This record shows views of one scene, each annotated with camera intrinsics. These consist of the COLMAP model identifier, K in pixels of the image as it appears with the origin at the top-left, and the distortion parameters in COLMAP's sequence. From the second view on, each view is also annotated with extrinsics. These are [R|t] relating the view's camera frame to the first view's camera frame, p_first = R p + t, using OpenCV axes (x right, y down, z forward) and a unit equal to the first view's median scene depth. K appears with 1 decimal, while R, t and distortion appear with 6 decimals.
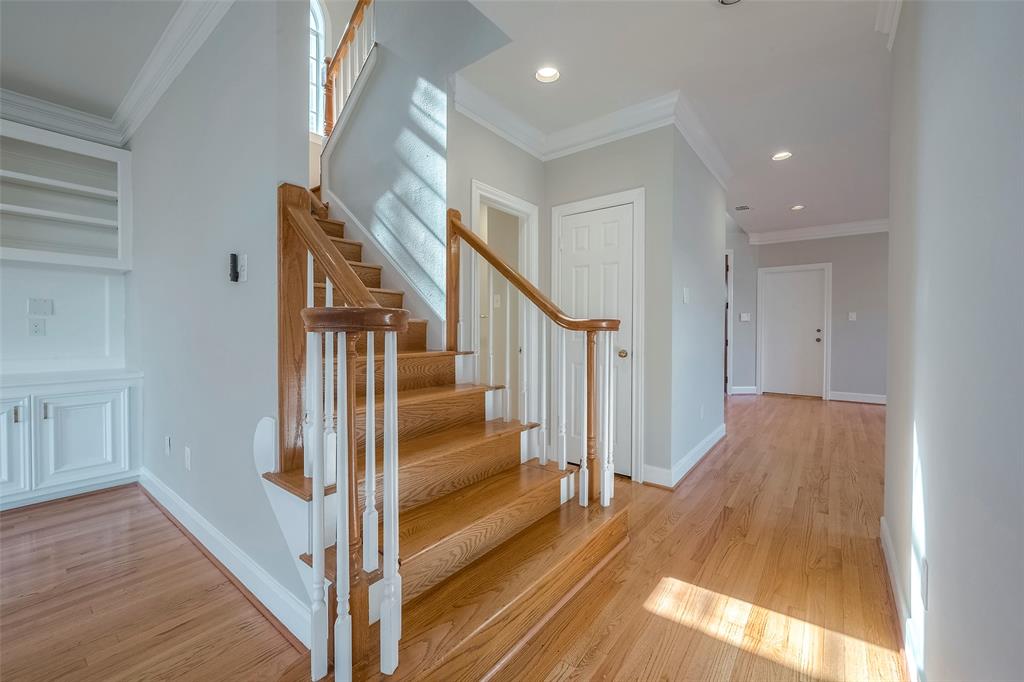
lens RADIAL K [[404.8, 0, 514.5], [0, 404.8, 335.1], [0, 0, 1]] dist [-0.000179, -0.000074]
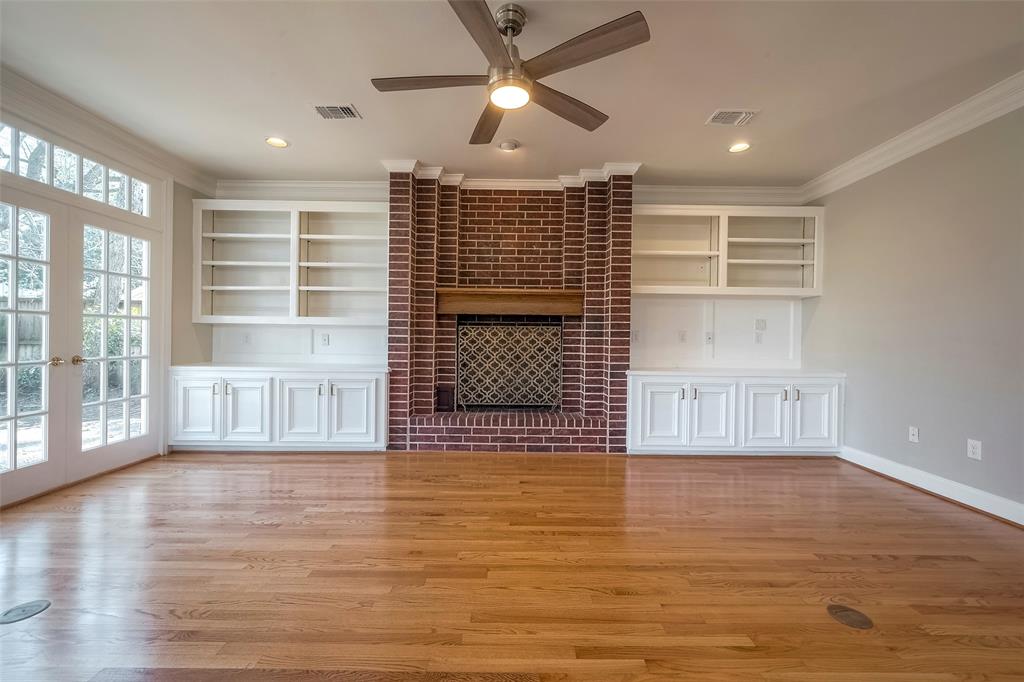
lens RADIAL K [[404.8, 0, 515.8], [0, 404.8, 337.2], [0, 0, 1]] dist [-0.000179, -0.000074]
pose [[0.628917, 0.006459, -0.777446, -0.607872], [-0.019426, 0.999784, -0.007408, 0.006054], [0.777230, 0.019761, 0.628906, -0.689127]]
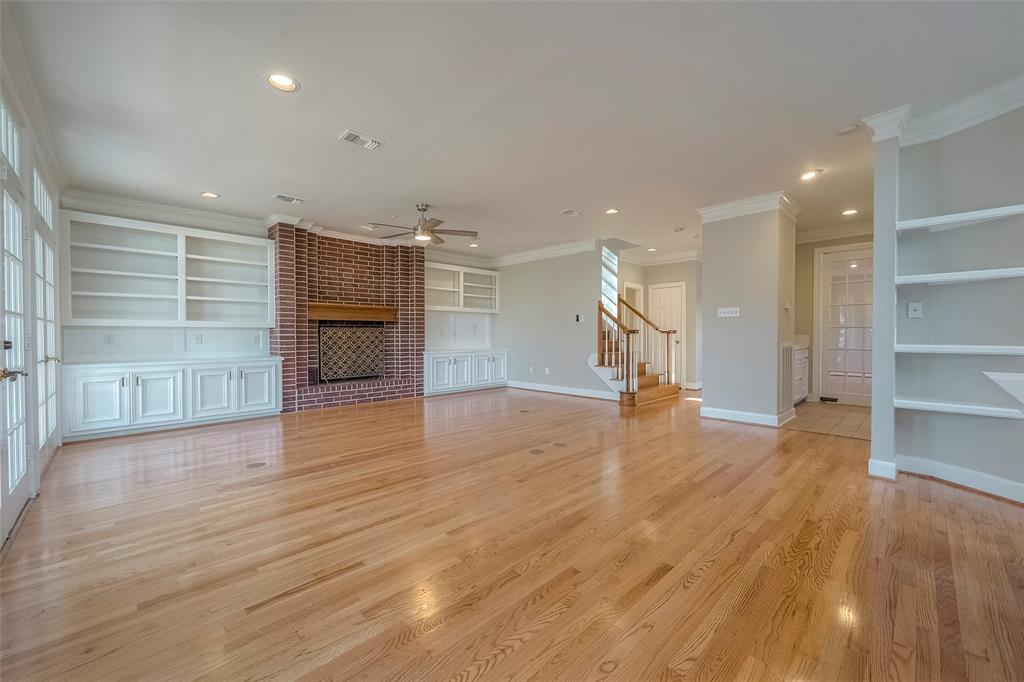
lens RADIAL K [[404.8, 0, 513.7], [0, 404.8, 342.9], [0, 0, 1]] dist [-0.000179, -0.000074]
pose [[0.993375, -0.003137, -0.114879, -0.575699], [0.004146, 0.999955, 0.008542, 0.027426], [0.114847, -0.008961, 0.993343, -2.049643]]
